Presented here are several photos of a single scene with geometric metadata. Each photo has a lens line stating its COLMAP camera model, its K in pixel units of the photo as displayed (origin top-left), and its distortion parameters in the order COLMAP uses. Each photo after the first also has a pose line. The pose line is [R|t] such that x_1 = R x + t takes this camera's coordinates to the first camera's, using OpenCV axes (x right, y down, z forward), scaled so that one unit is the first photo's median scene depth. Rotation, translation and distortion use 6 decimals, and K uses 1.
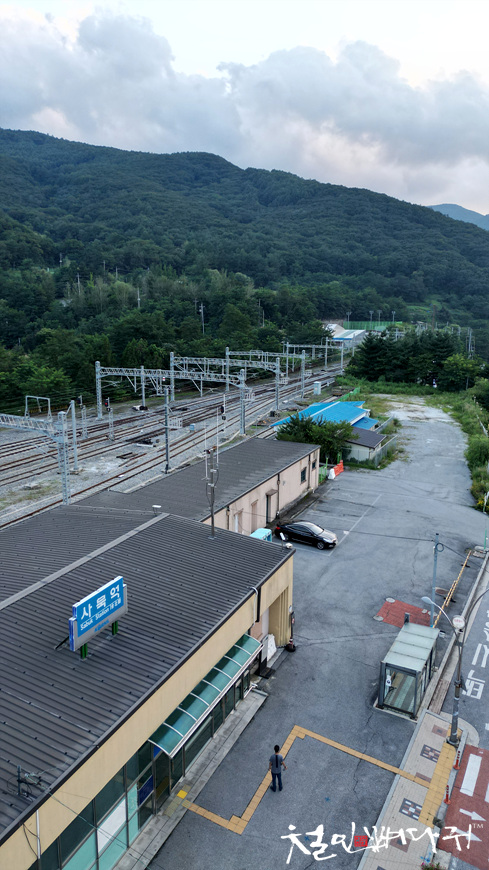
lens RADIAL K [[587.7, 0, 244.3], [0, 587.7, 435.1], [0, 0, 1]] dist [0.003060, -0.000499]
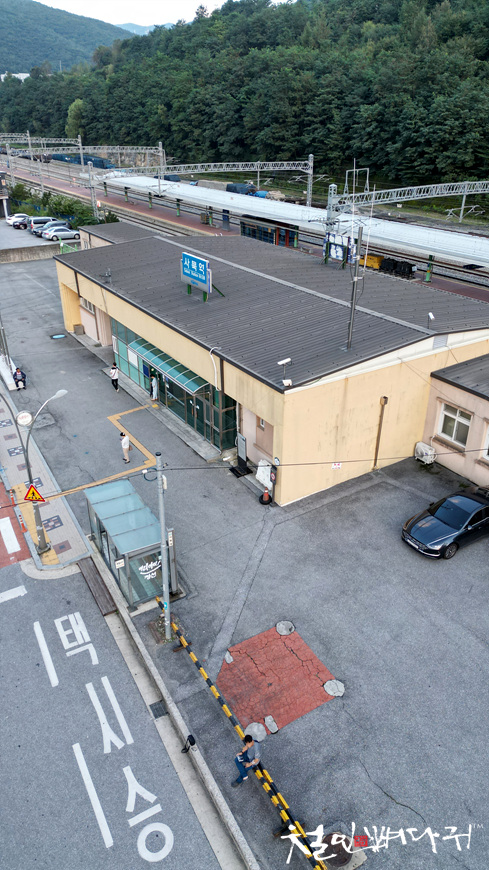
lens RADIAL K [[587.7, 0, 243.9], [0, 587.7, 434.5], [0, 0, 1]] dist [0.003060, -0.000499]
pose [[-0.508102, 0.403654, -0.760852, 0.820974], [-0.192061, 0.808037, 0.556946, -0.175607], [0.839610, 0.429115, -0.333039, 1.500412]]
